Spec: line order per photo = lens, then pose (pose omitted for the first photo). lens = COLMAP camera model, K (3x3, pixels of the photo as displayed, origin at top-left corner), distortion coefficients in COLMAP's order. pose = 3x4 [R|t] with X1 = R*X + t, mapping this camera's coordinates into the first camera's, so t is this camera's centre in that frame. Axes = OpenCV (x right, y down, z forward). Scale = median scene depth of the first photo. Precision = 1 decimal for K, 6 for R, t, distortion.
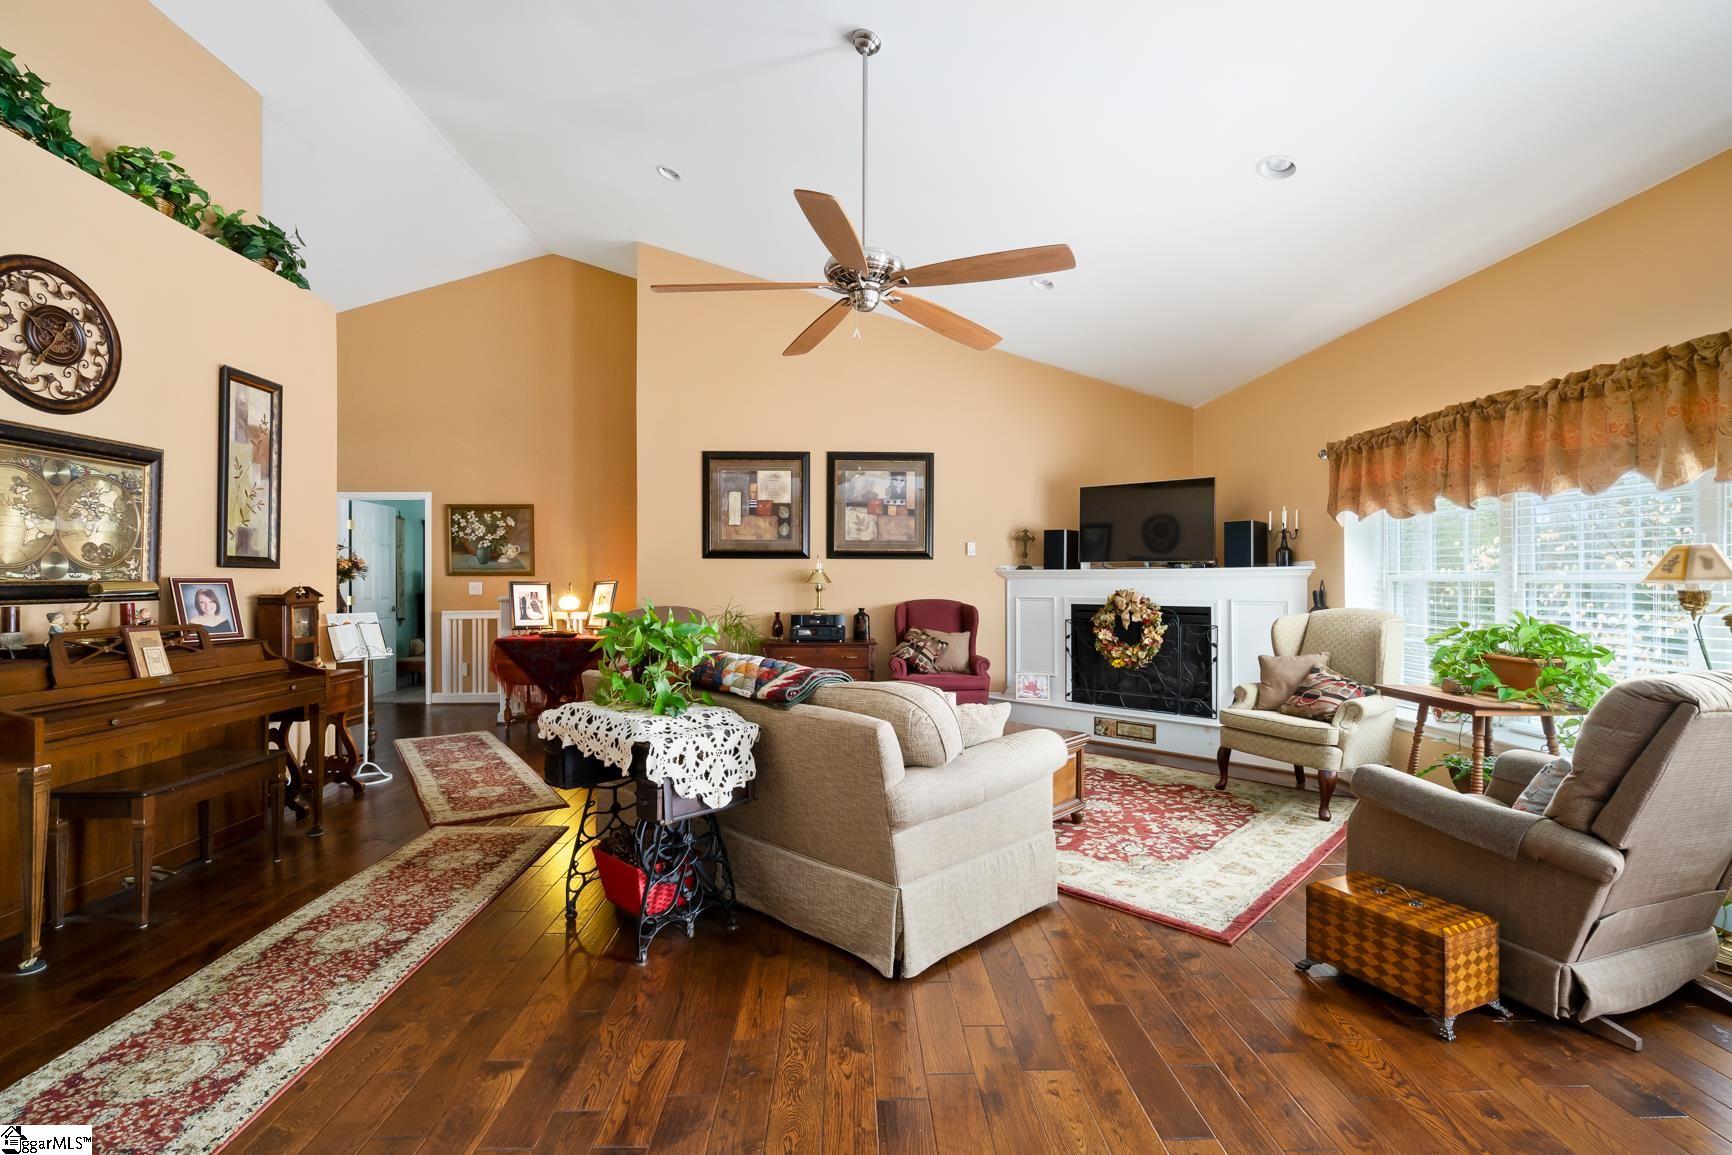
lens RADIAL K [[785.5, 0, 856.1], [0, 785.5, 572.1], [0, 0, 1]] dist [0.000209, 0.000083]
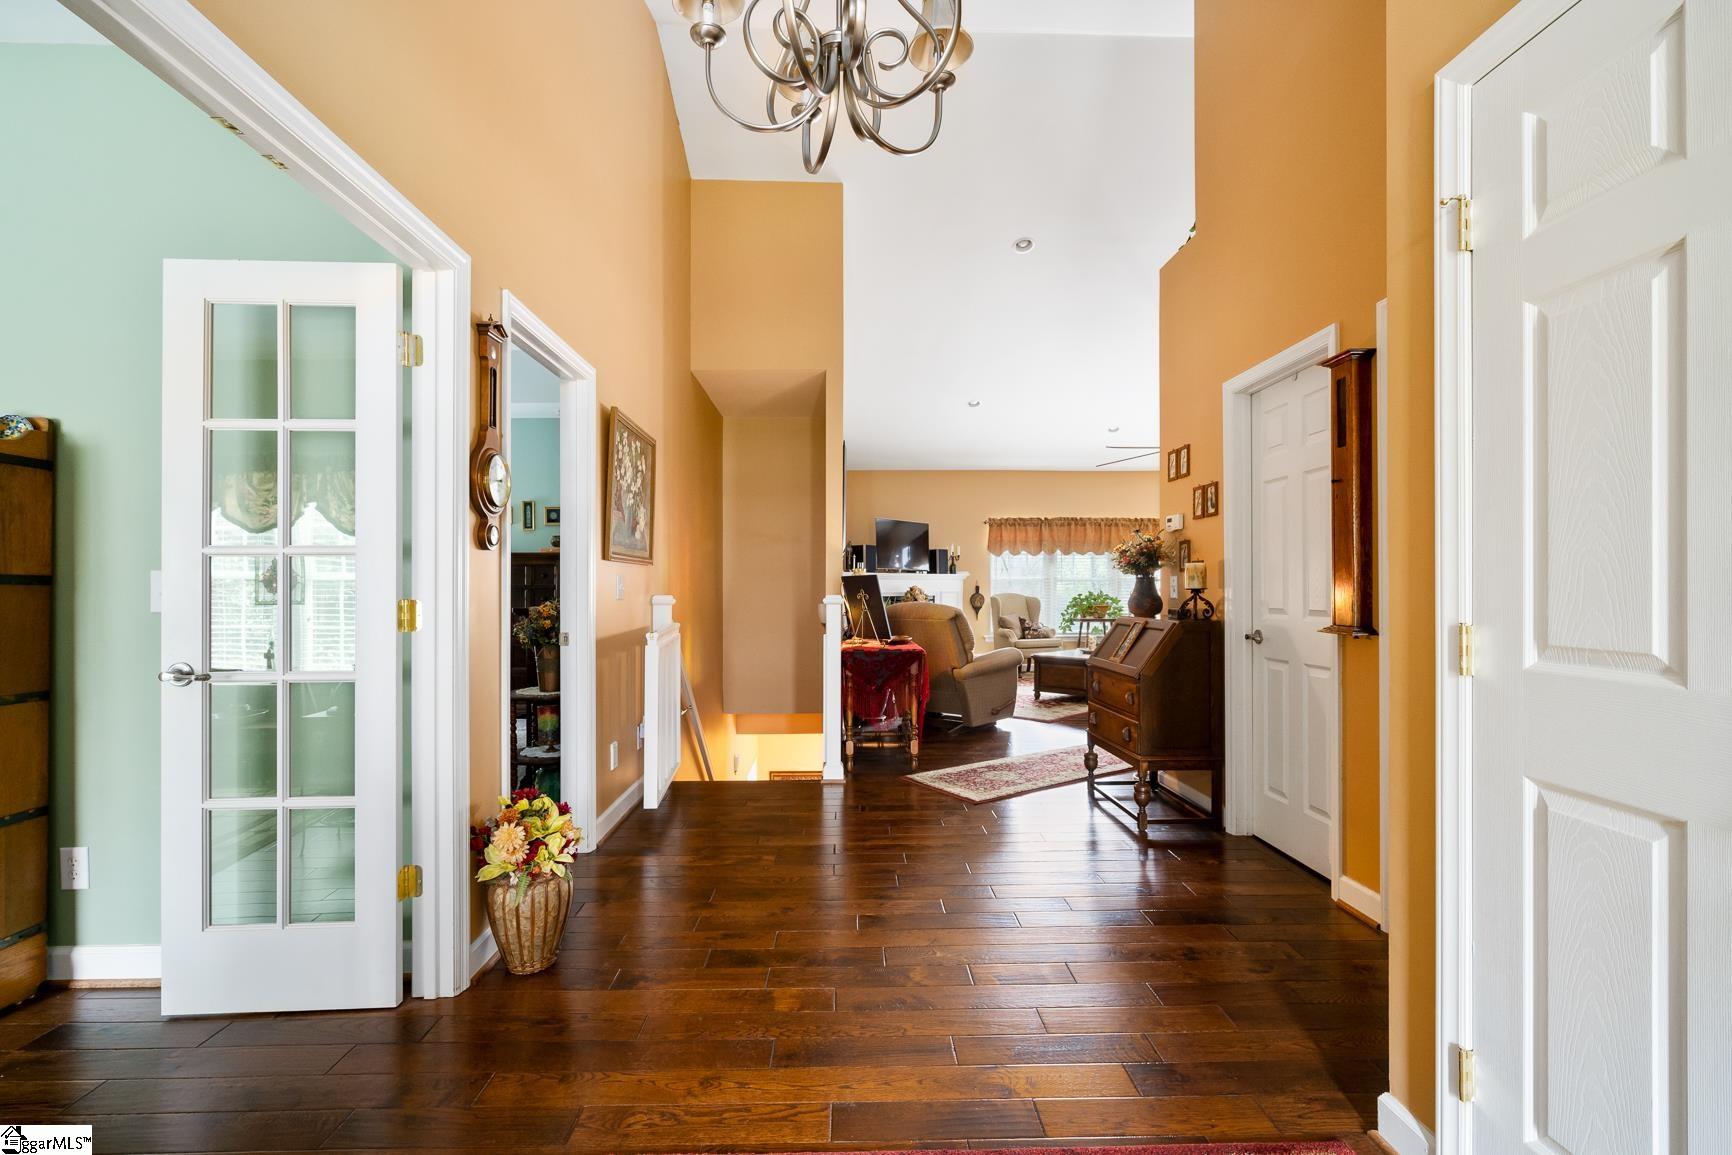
lens RADIAL K [[785.5, 0, 850.9], [0, 785.5, 585.2], [0, 0, 1]] dist [0.000209, 0.000083]
pose [[-0.002069, 0.001977, 0.999996, -1.303063], [-0.008278, 0.999964, -0.001994, 0.025071], [-0.999964, -0.008282, -0.002053, 1.136004]]
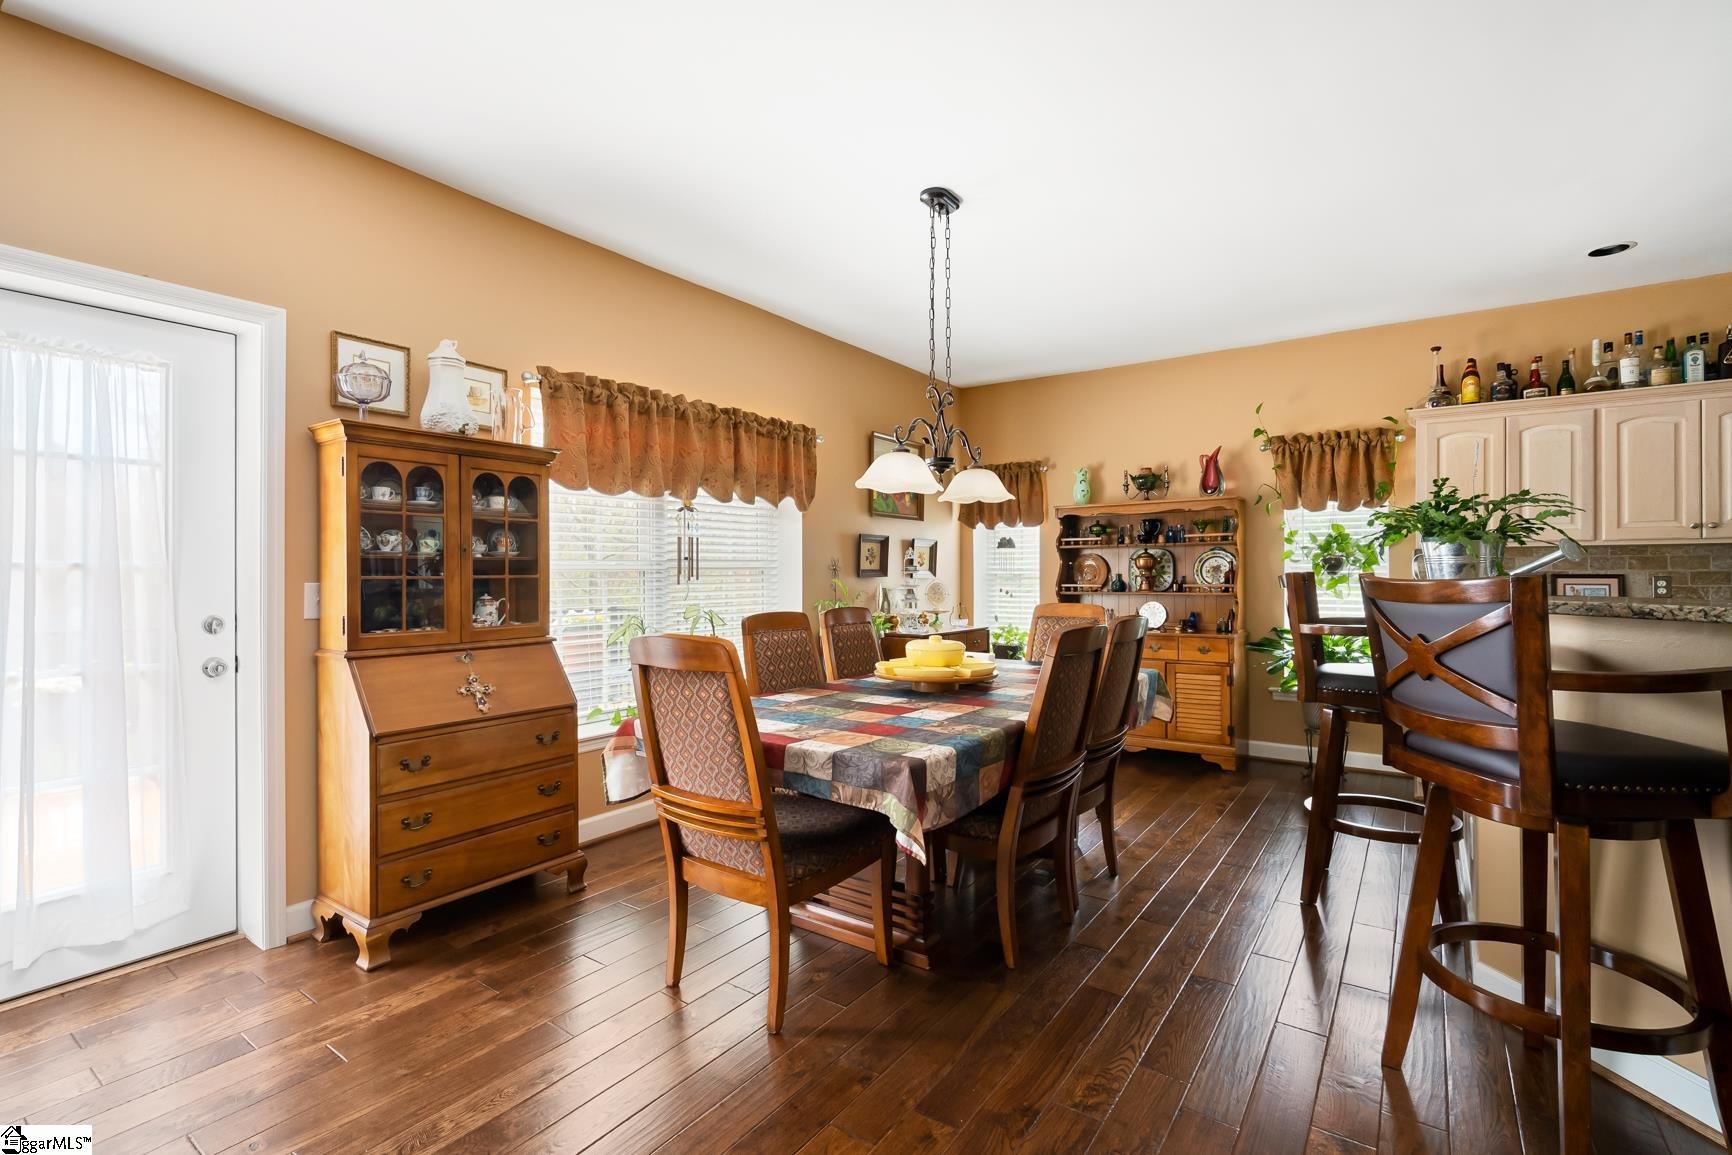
lens RADIAL K [[785.5, 0, 868.4], [0, 785.5, 576.6], [0, 0, 1]] dist [0.000209, 0.000083]
pose [[-0.808828, -0.001529, 0.588043, -0.000760], [-0.006101, 0.999965, -0.005791, 0.002315], [-0.588013, -0.008272, -0.808809, 0.211053]]
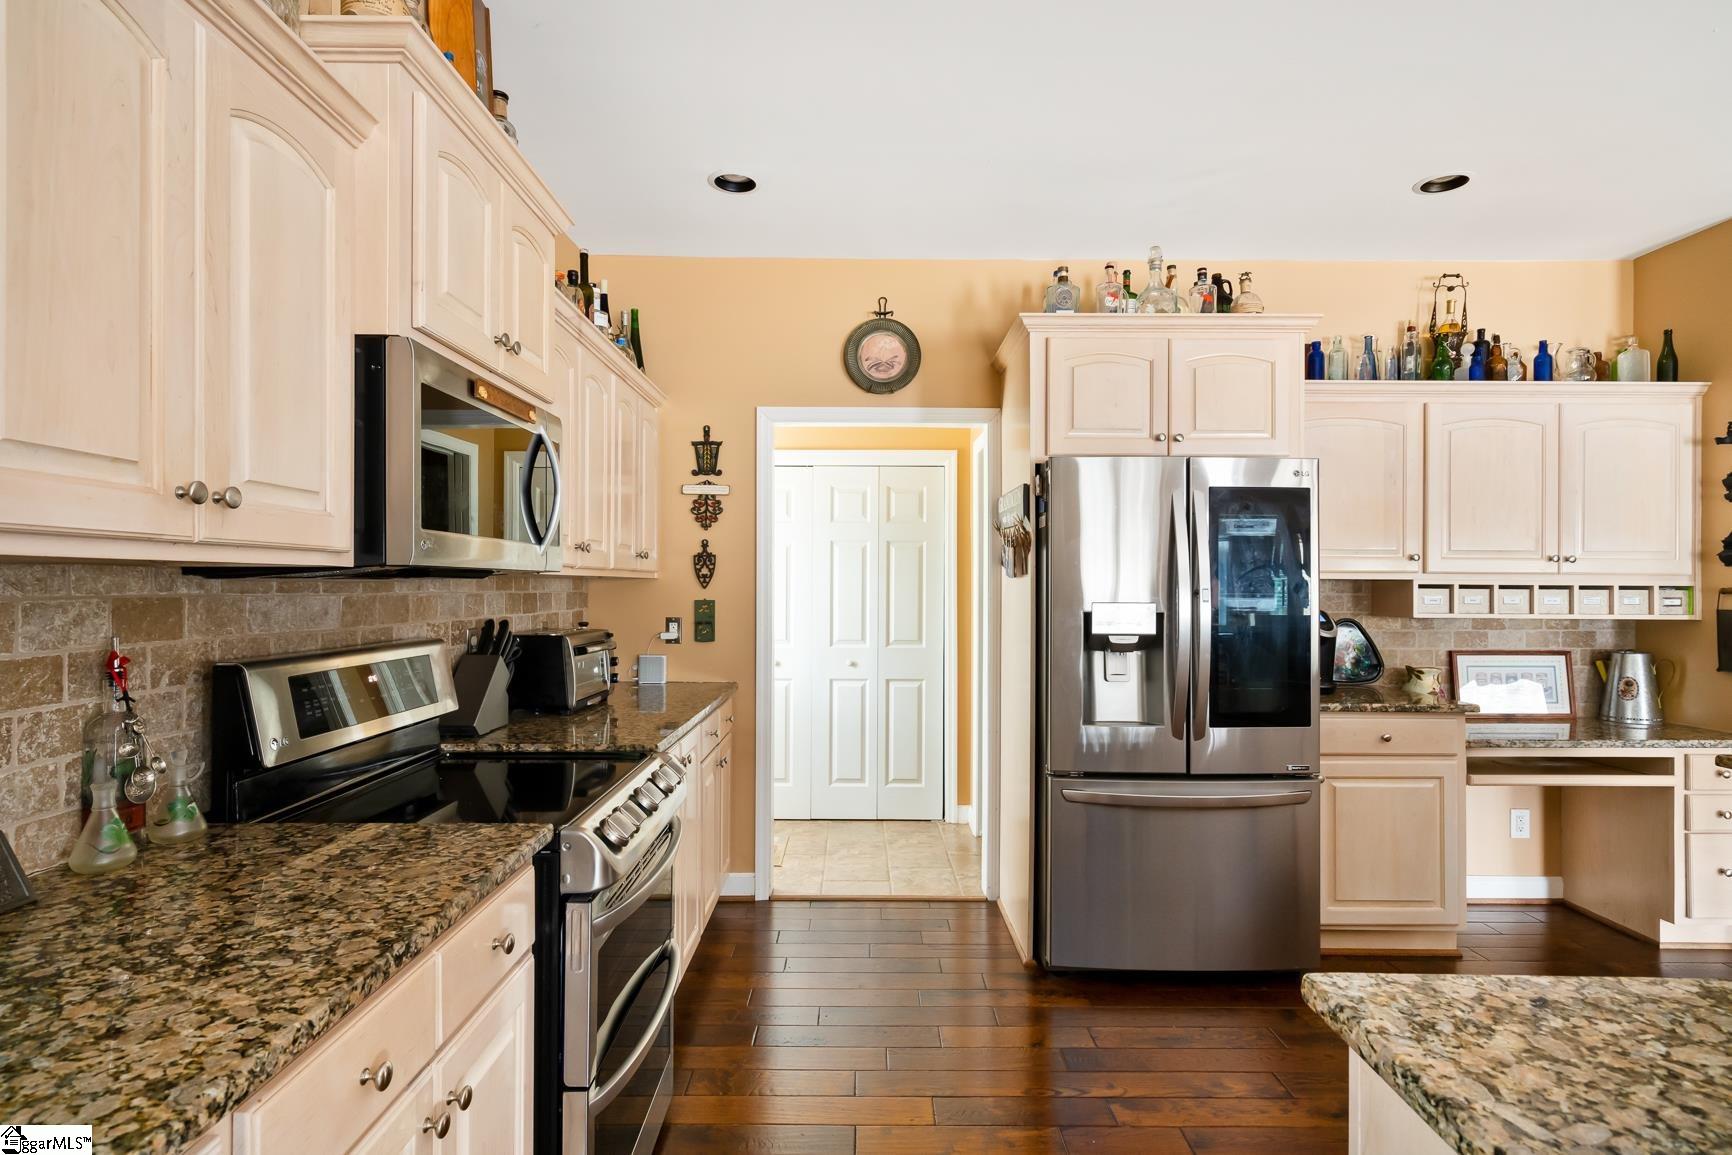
lens RADIAL K [[888.0, 0, 874.8], [0, 888.0, 580.8], [0, 0, 1]] dist [-0.008079, 0.000460]
pose [[-0.027293, -0.005230, -0.999614, 0.008474], [0.008420, 0.999950, -0.005461, -0.025938], [0.999592, -0.008566, -0.027248, -0.551125]]
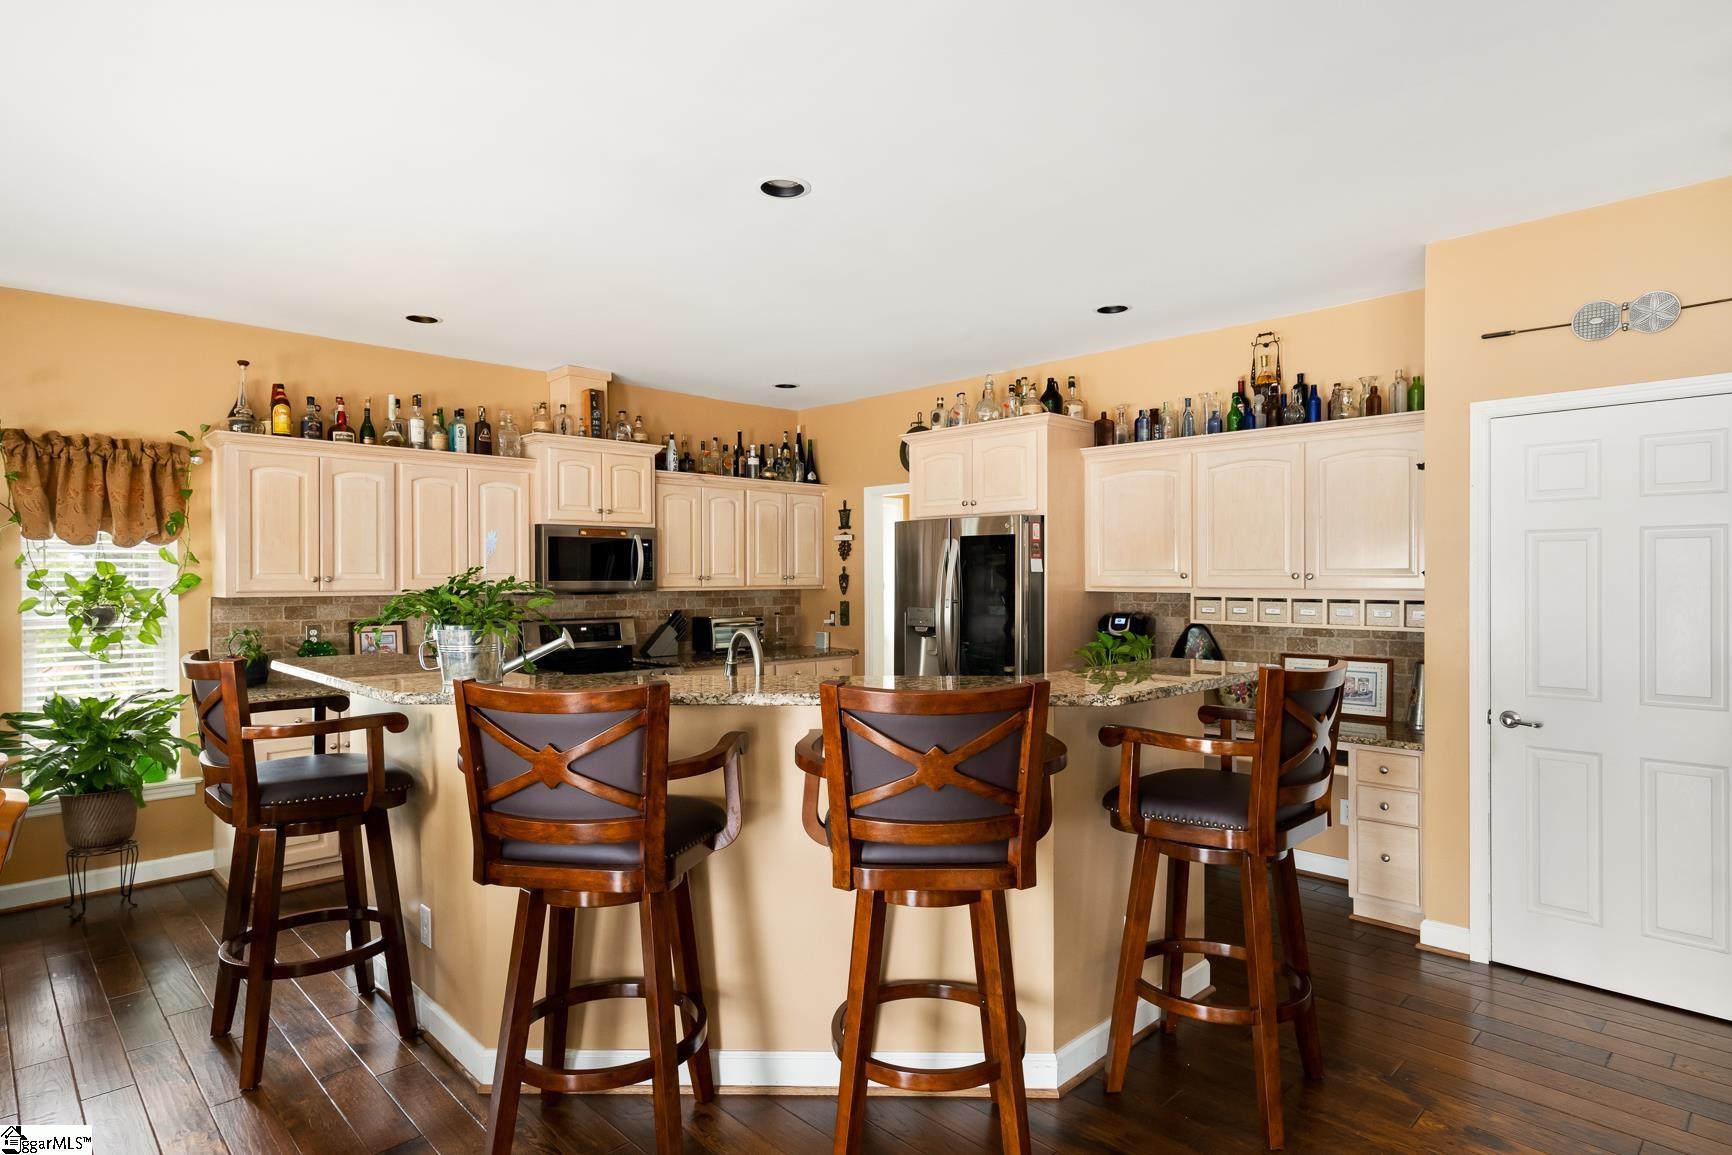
lens RADIAL K [[934.6, 0, 851.9], [0, 934.6, 578.8], [0, 0, 1]] dist [0.004513, 0.001539]
pose [[-0.733578, 0.002797, -0.679600, 0.157341], [0.010964, 0.999910, -0.007719, -0.035965], [0.679517, -0.013114, -0.733542, 0.180787]]
